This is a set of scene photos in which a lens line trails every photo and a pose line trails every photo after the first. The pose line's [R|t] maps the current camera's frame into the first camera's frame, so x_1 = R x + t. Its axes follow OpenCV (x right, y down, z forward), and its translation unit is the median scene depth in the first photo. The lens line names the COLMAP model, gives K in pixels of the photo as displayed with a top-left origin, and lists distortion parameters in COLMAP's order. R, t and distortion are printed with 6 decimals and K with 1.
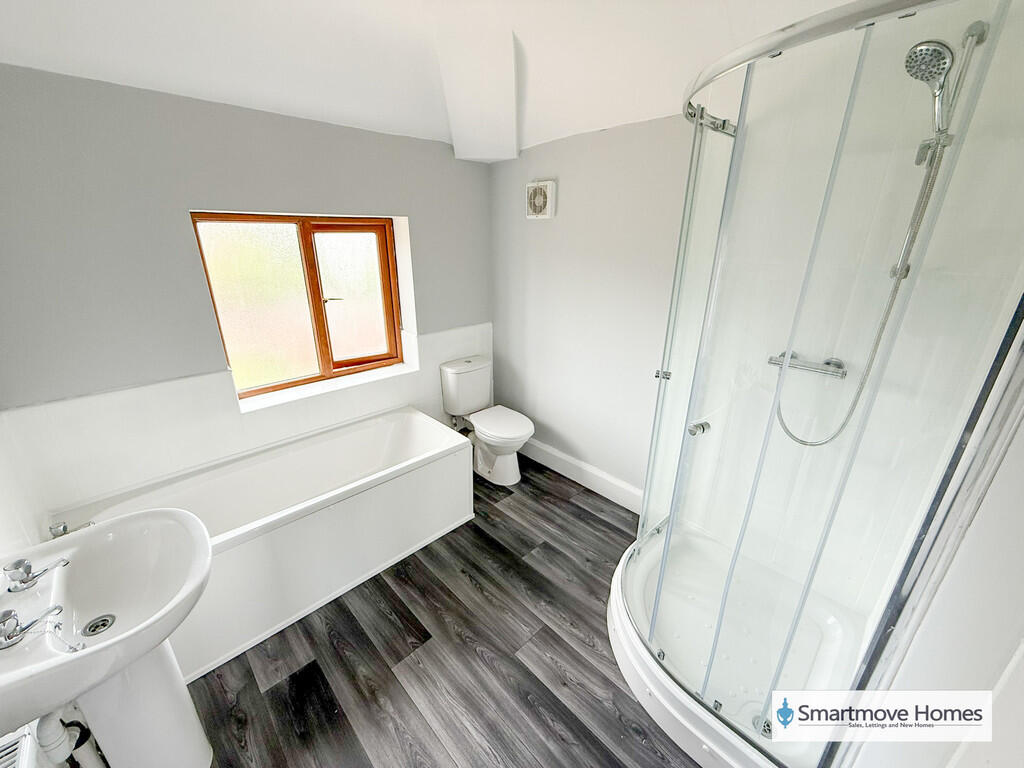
lens RADIAL K [[408.6, 0, 481.1], [0, 408.6, 324.9], [0, 0, 1]] dist [-0.001084, -0.000399]
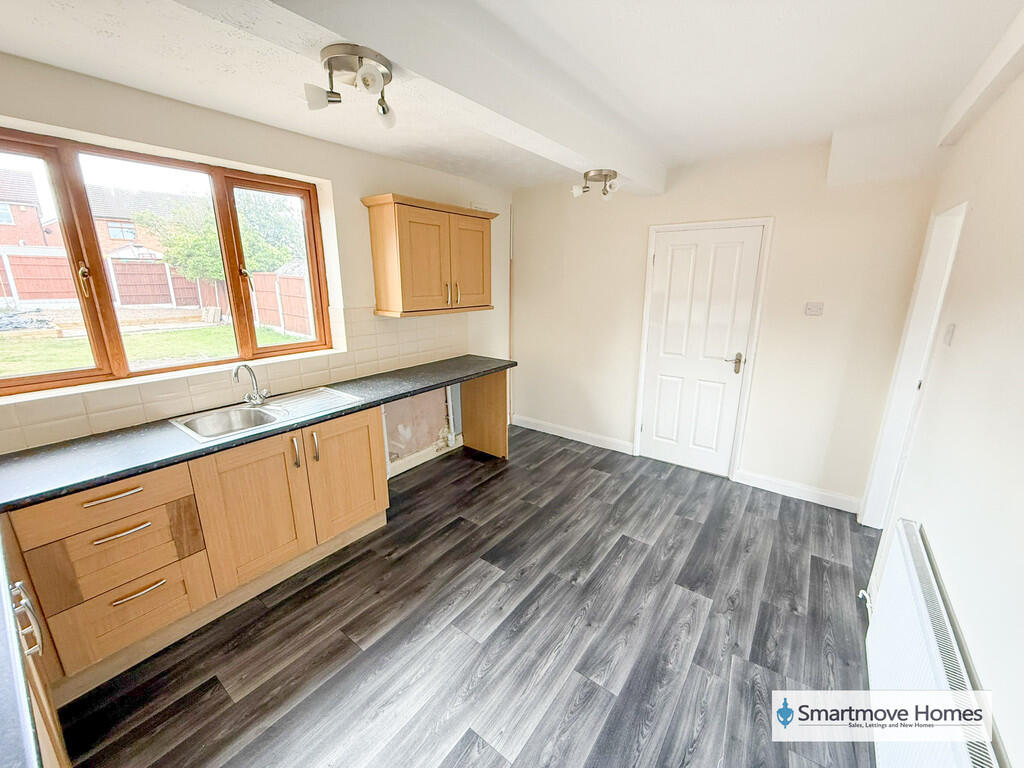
lens RADIAL K [[408.6, 0, 508.7], [0, 408.6, 379.6], [0, 0, 1]] dist [-0.001084, -0.000399]
pose [[-0.182383, -0.244663, 0.952301, -0.873220], [0.195530, 0.940175, 0.278995, -0.199506], [-0.963589, 0.237088, -0.123633, 0.930494]]
